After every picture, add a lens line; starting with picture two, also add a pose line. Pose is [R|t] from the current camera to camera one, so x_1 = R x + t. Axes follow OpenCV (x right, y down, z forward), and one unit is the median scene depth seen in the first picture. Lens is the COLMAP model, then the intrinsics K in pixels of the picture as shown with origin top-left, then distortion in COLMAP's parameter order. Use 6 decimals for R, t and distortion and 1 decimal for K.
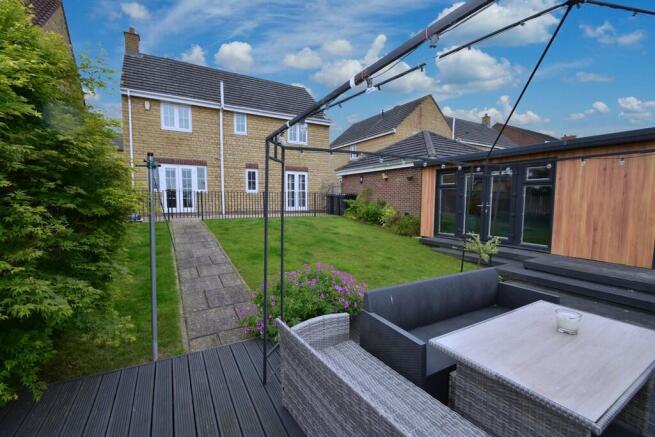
lens RADIAL K [[290.7, 0, 327.8], [0, 290.7, 218.3], [0, 0, 1]] dist [-0.002448, -0.000689]
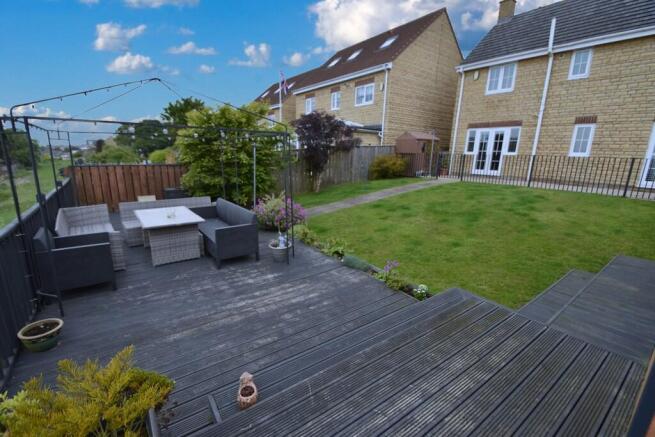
lens RADIAL K [[290.7, 0, 327.5], [0, 290.7, 219.7], [0, 0, 1]] dist [-0.002448, -0.000689]
pose [[0.122297, 0.218114, -0.968230, 0.471873], [-0.105335, 0.972896, 0.205861, -0.016973], [0.986888, 0.076813, 0.141957, 0.293679]]
